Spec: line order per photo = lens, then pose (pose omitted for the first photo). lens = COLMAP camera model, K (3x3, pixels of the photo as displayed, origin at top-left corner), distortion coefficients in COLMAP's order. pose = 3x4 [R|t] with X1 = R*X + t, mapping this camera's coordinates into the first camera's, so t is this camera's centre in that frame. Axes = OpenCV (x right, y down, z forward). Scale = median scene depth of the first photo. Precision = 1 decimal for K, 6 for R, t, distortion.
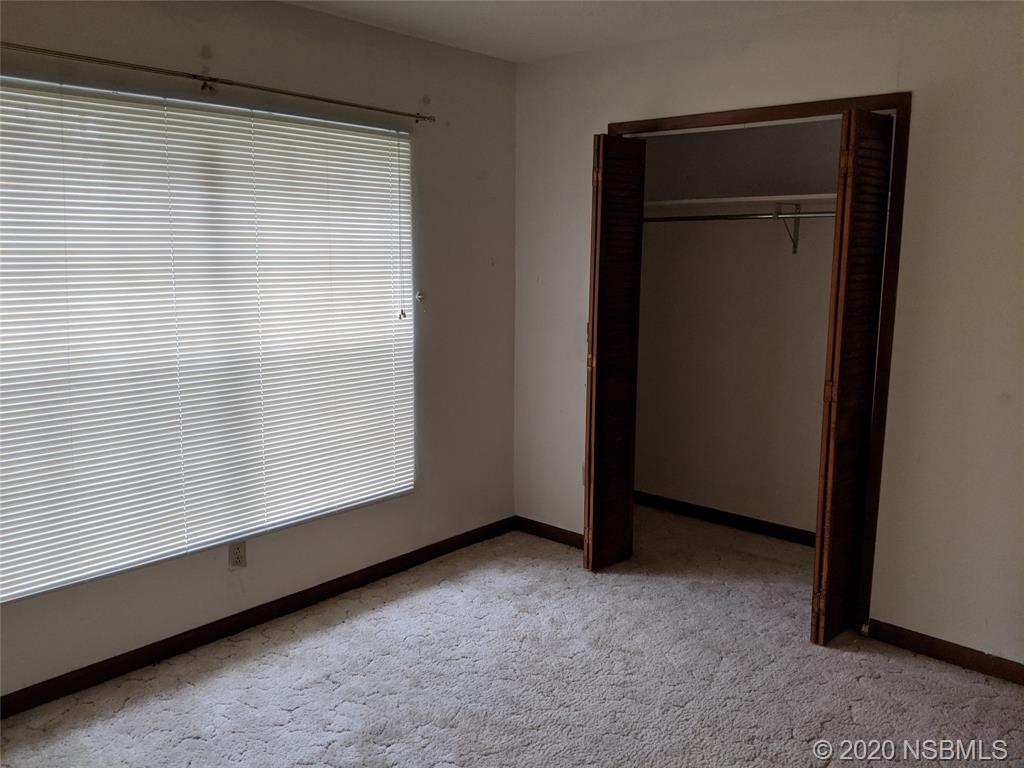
lens RADIAL K [[817.3, 0, 509.2], [0, 817.3, 377.5], [0, 0, 1]] dist [0.001198, -0.015562]
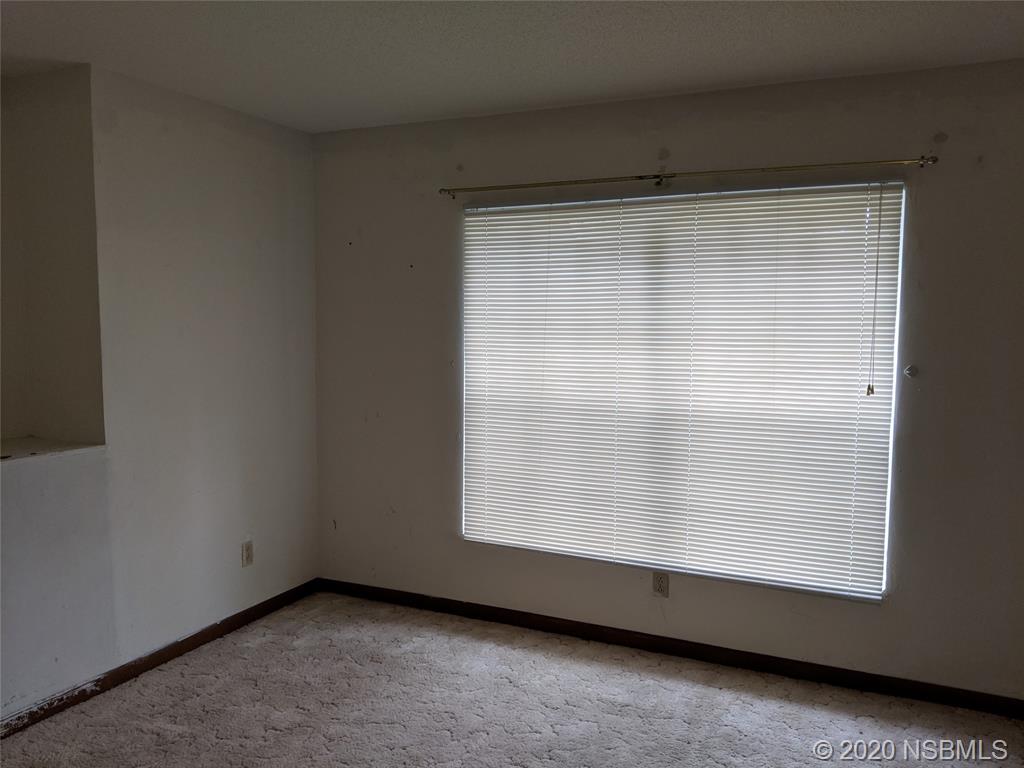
lens RADIAL K [[817.3, 0, 511.7], [0, 817.3, 388.5], [0, 0, 1]] dist [0.001198, -0.015562]
pose [[0.265934, 0.075560, -0.961025, 0.676645], [-0.148549, 0.988228, 0.036592, -0.061291], [0.952477, 0.133029, 0.274028, 0.452544]]
